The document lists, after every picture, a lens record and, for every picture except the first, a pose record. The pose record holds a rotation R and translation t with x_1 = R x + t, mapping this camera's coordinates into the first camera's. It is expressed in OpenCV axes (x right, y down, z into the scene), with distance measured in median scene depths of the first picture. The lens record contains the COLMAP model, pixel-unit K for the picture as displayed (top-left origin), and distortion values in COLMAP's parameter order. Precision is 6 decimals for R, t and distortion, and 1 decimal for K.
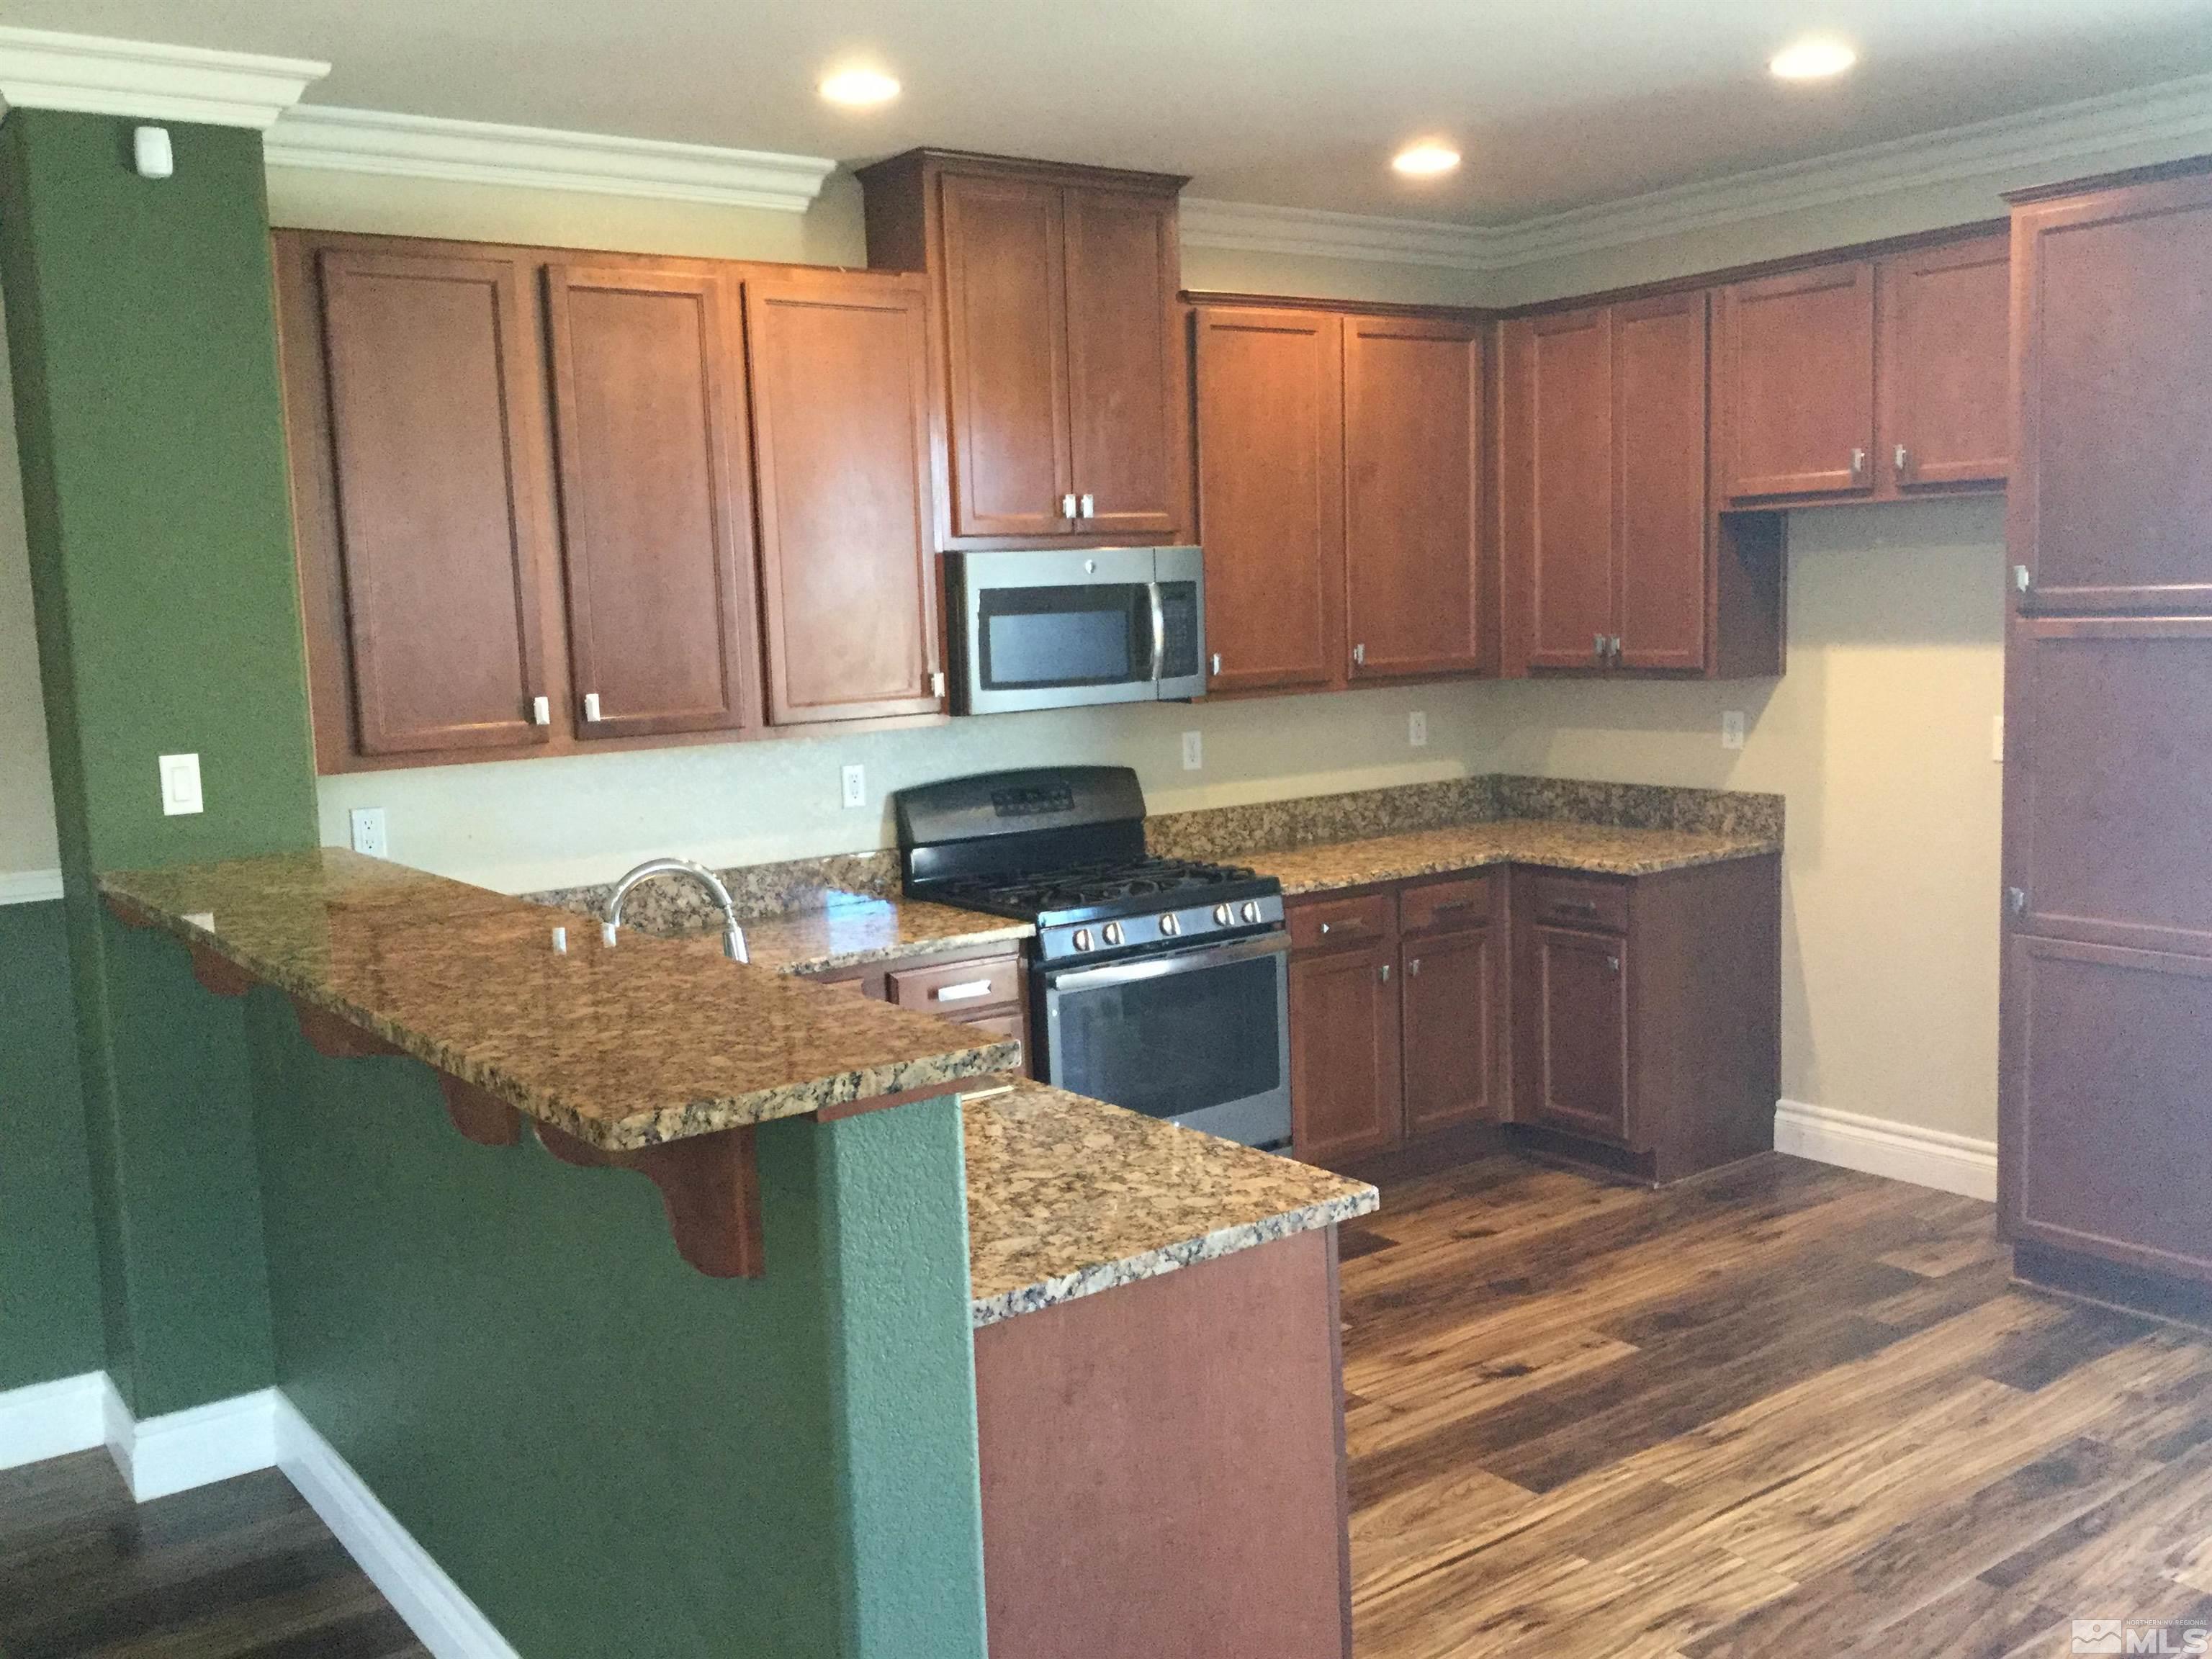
lens RADIAL K [[1989.9, 0, 1098.6], [0, 1989.9, 826.0], [0, 0, 1]] dist [0.099978, -0.189090]
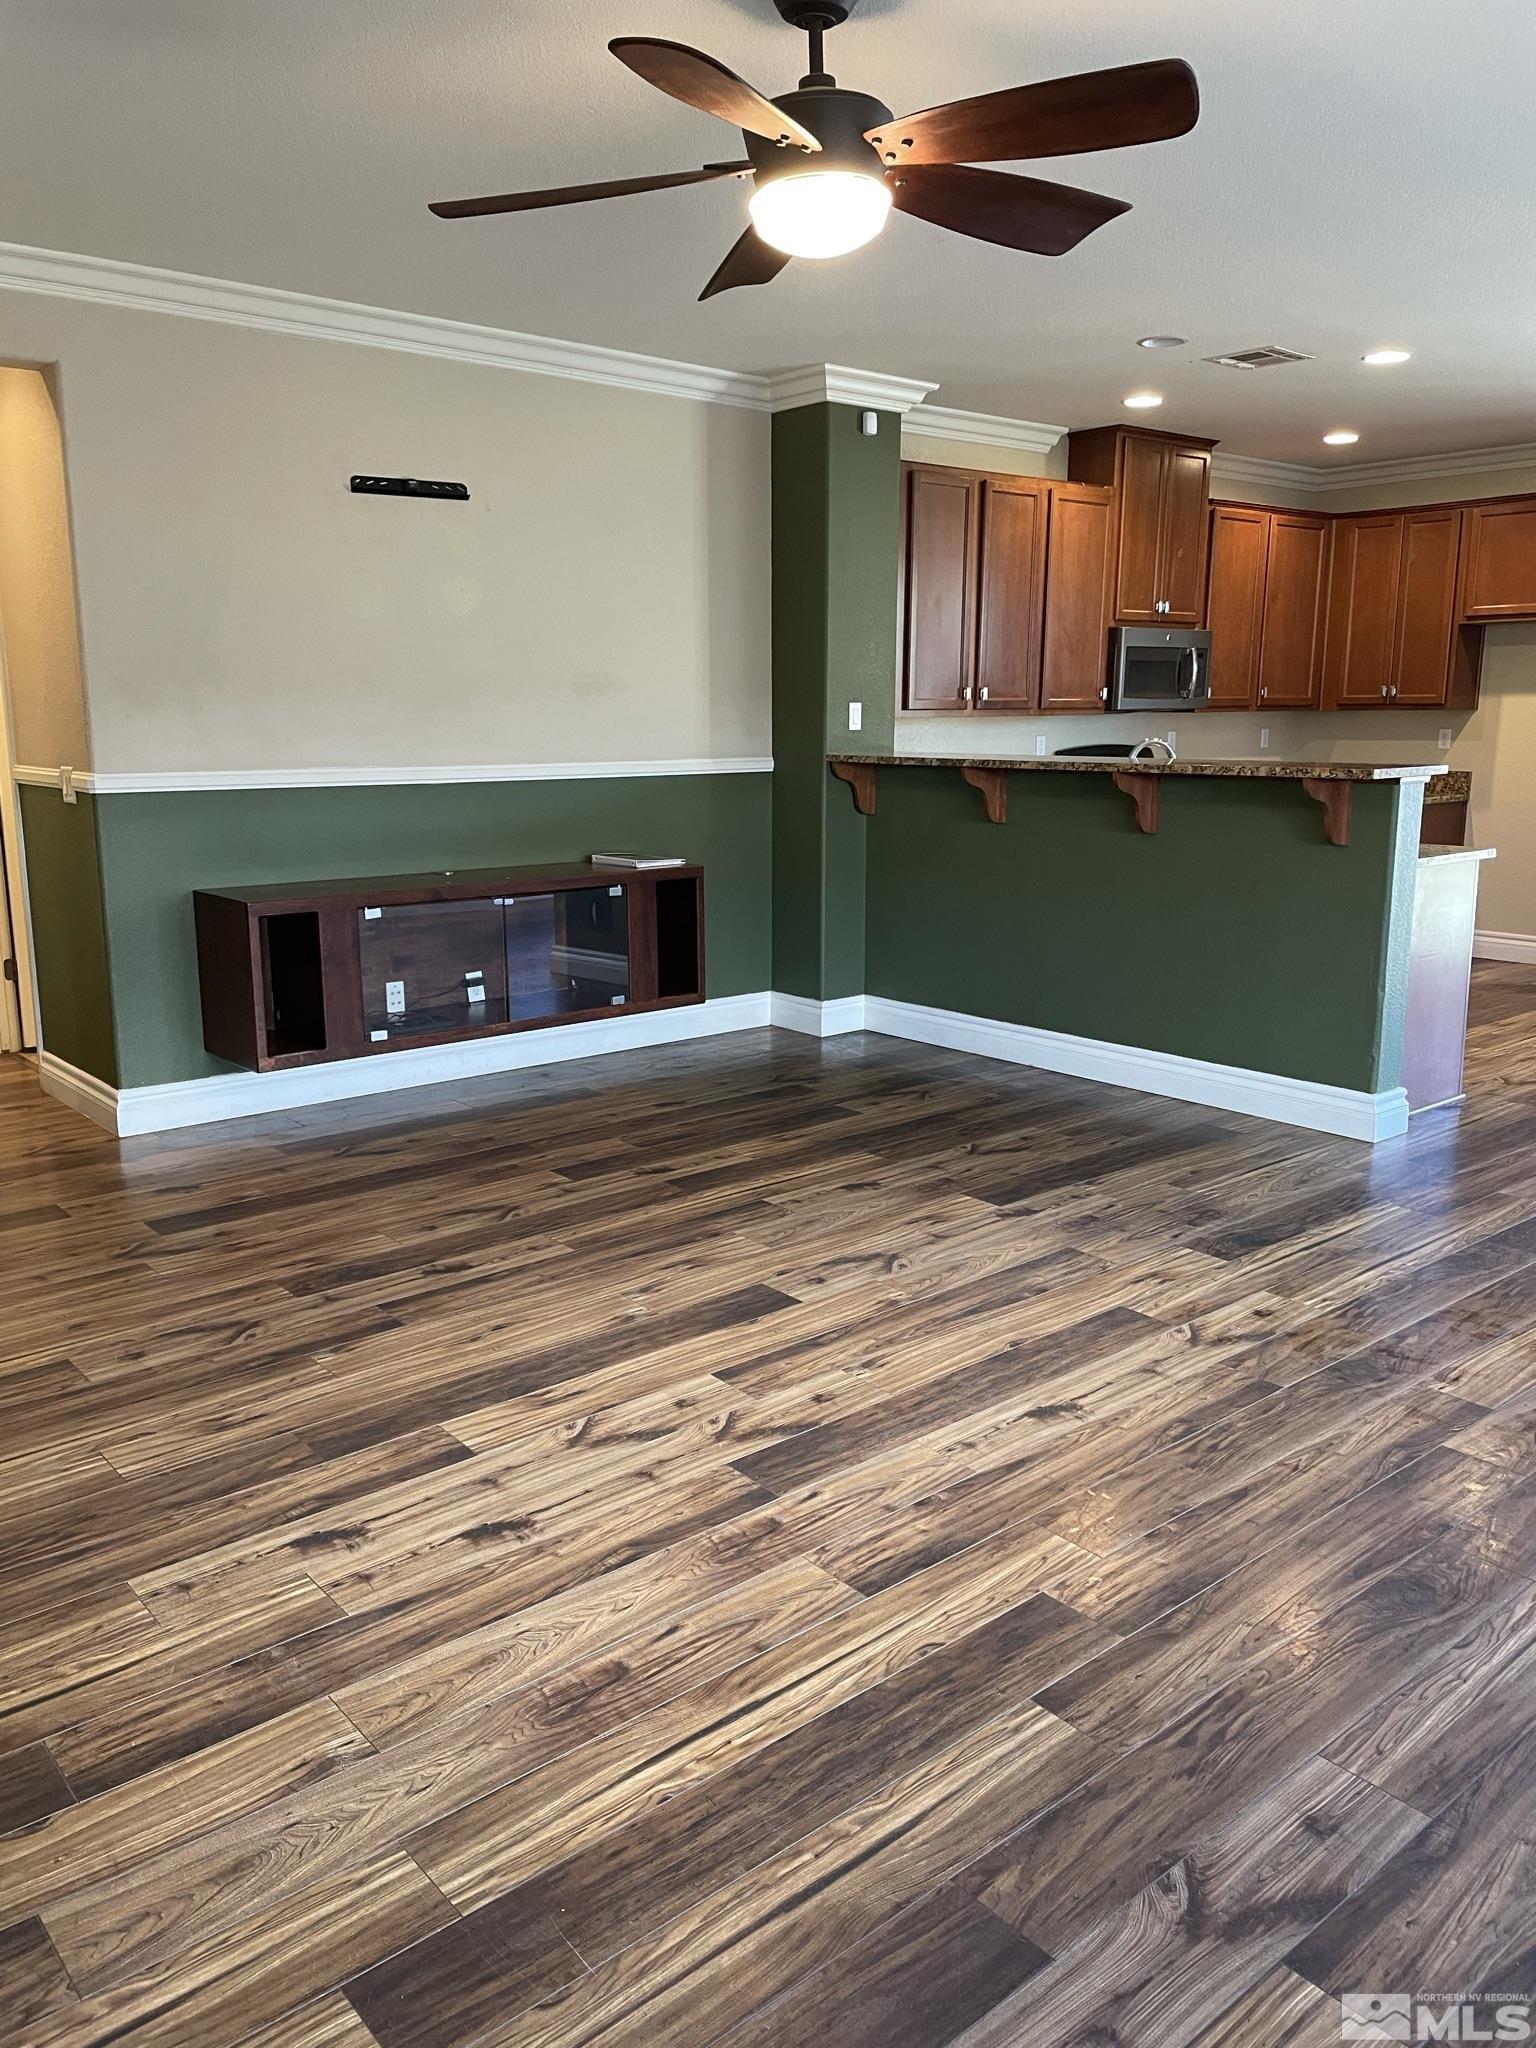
lens RADIAL K [[1528.4, 0, 762.9], [0, 1528.4, 998.4], [0, 0, 1]] dist [0.087891, -0.108868]
pose [[0.997308, 0.019862, 0.070585, -0.531741], [-0.024471, 0.997582, 0.065044, 0.145042], [-0.069122, -0.066596, 0.995383, -0.557281]]
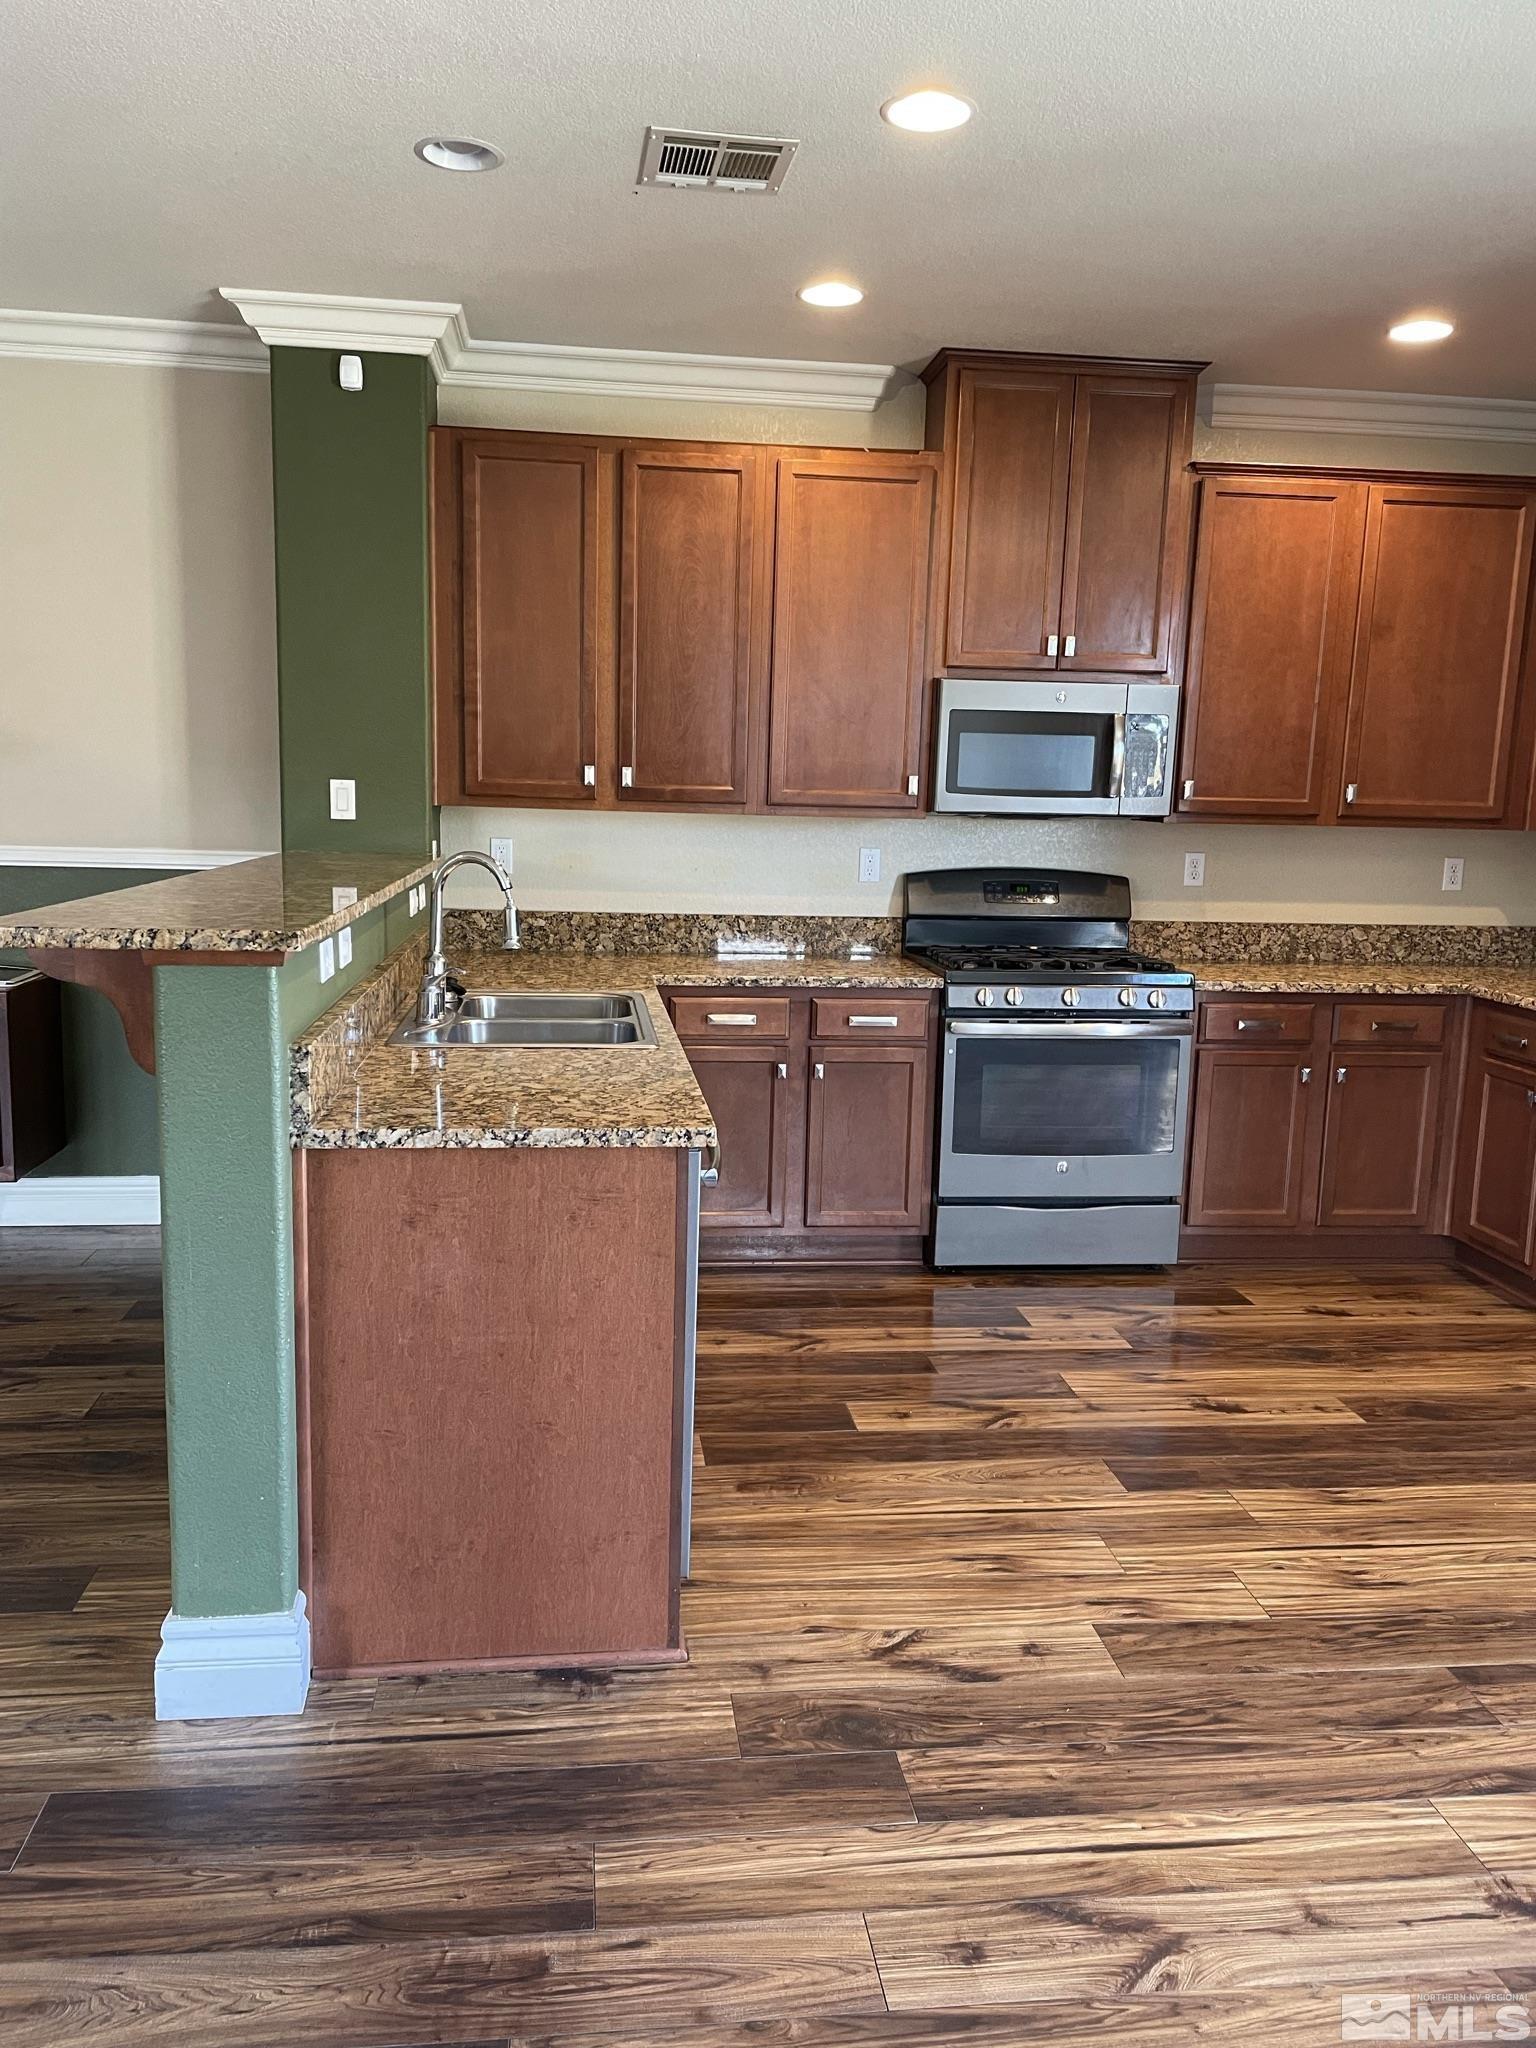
lens RADIAL K [[1528.4, 0, 761.1], [0, 1528.4, 1028.8], [0, 0, 1]] dist [0.087891, -0.108868]
pose [[0.870042, 0.135397, -0.474019, 0.316973], [-0.117313, 0.990786, 0.067682, 0.027870], [0.478815, -0.003278, 0.877909, 0.098980]]
